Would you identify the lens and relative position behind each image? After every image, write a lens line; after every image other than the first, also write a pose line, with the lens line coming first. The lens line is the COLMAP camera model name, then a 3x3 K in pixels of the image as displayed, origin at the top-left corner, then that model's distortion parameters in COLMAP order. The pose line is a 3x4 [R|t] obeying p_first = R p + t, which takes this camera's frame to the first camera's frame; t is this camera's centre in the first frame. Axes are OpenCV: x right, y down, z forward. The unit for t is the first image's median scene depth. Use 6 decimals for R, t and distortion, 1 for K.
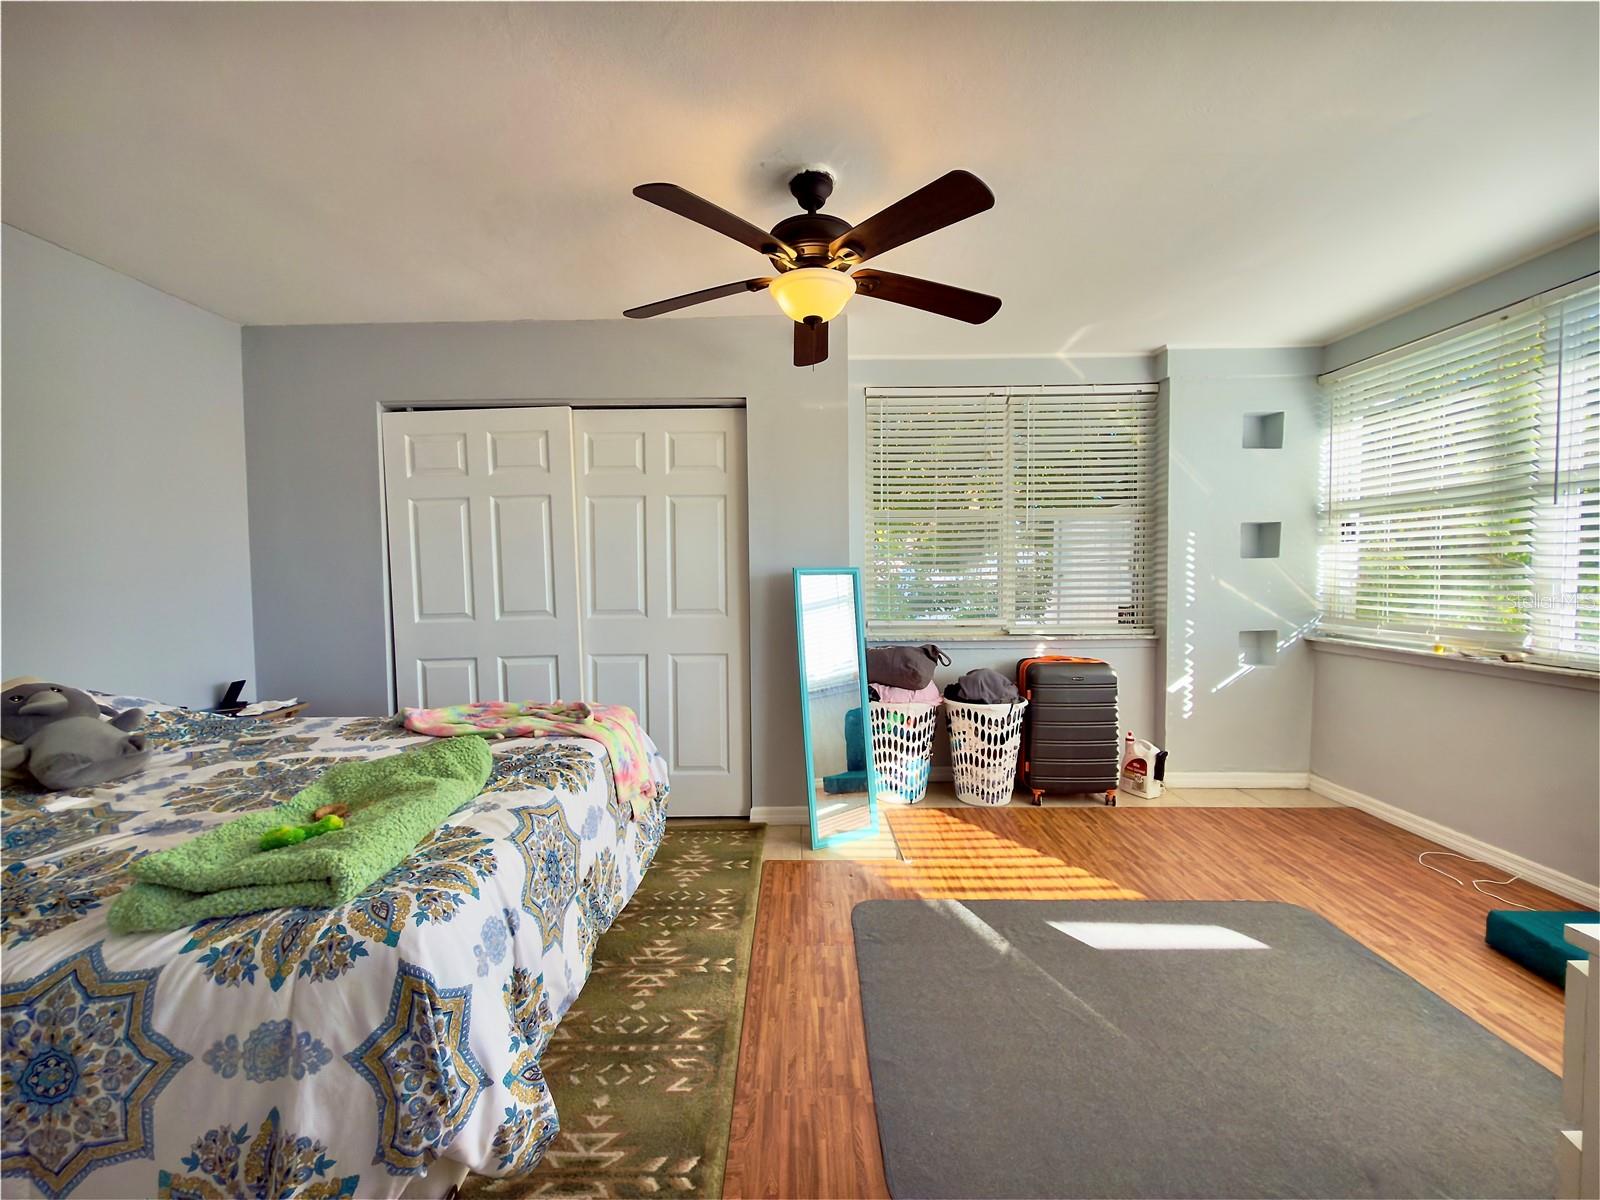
lens RADIAL K [[641.0, 0, 787.3], [0, 641.0, 594.6], [0, 0, 1]] dist [-0.000351, 0.000009]
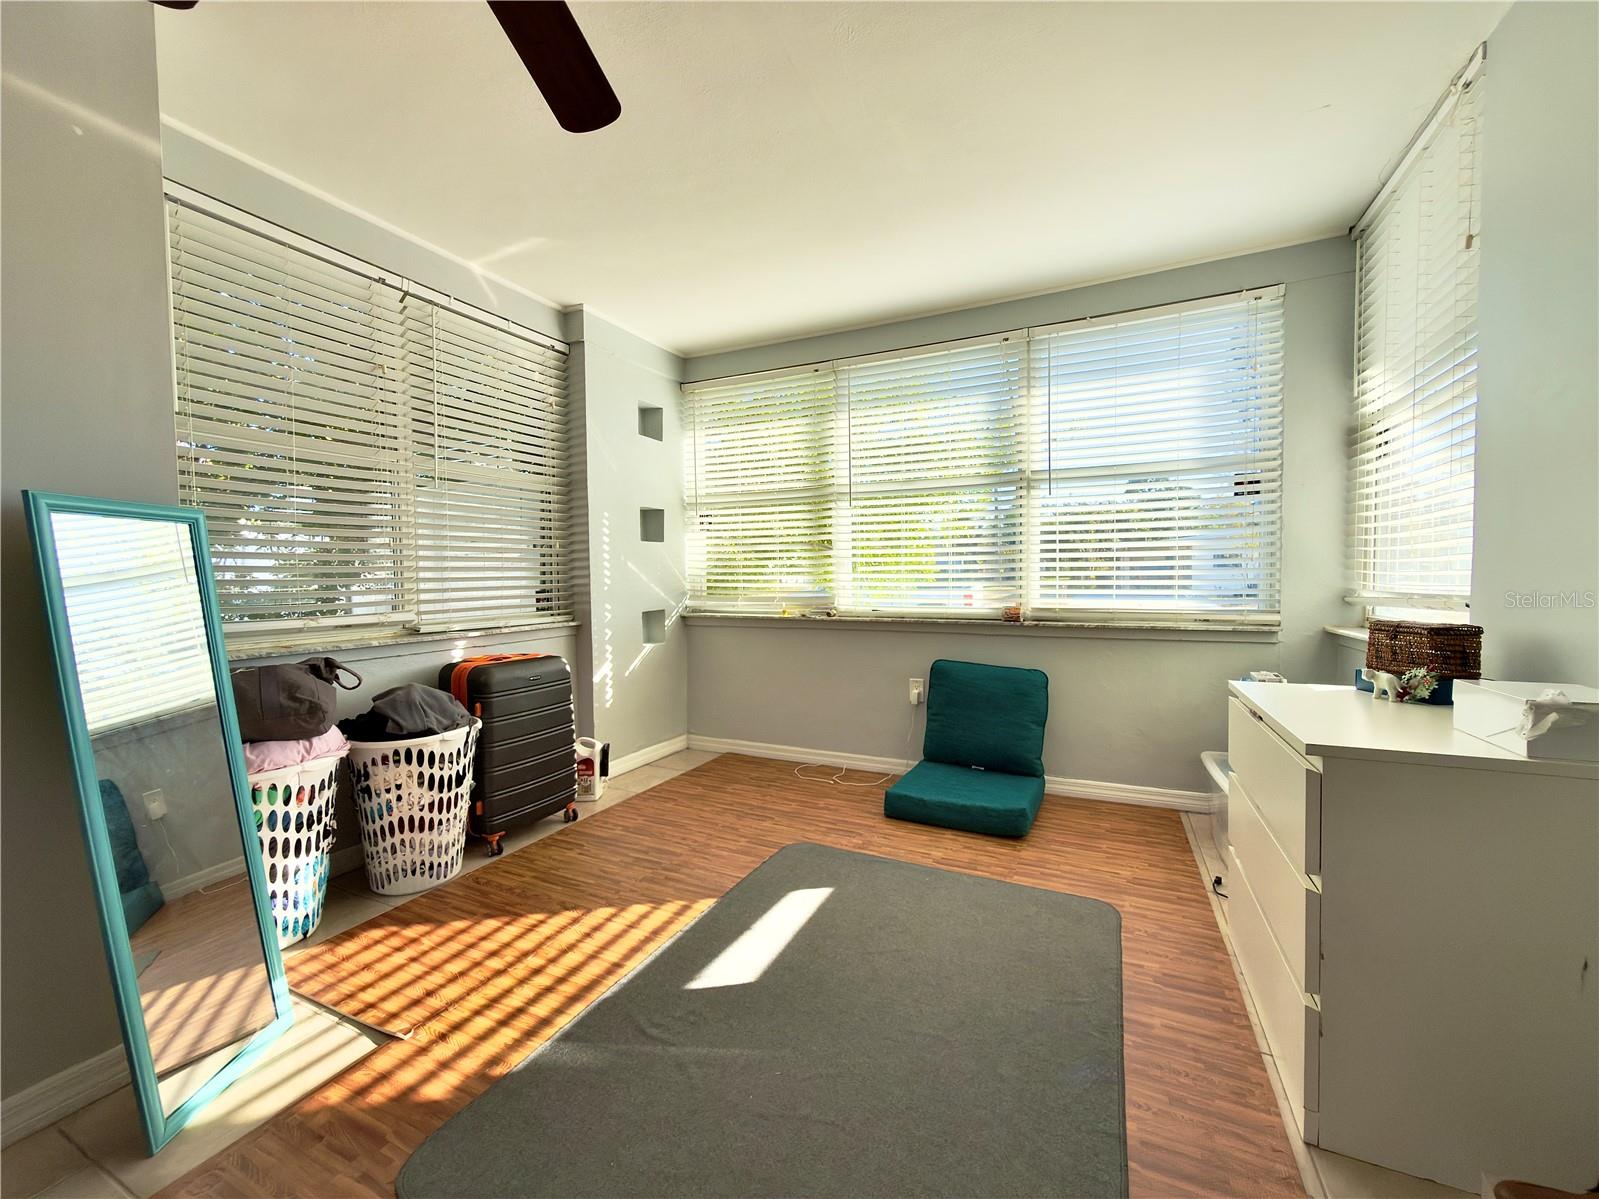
lens RADIAL K [[640.6, 0, 796.7], [0, 640.6, 596.4], [0, 0, 1]] dist [-0.000351, 0.000009]
pose [[0.419319, -0.024512, 0.907508, -0.131791], [0.038558, 0.999214, 0.009173, 0.034449], [-0.907020, 0.031145, 0.419934, 0.362951]]
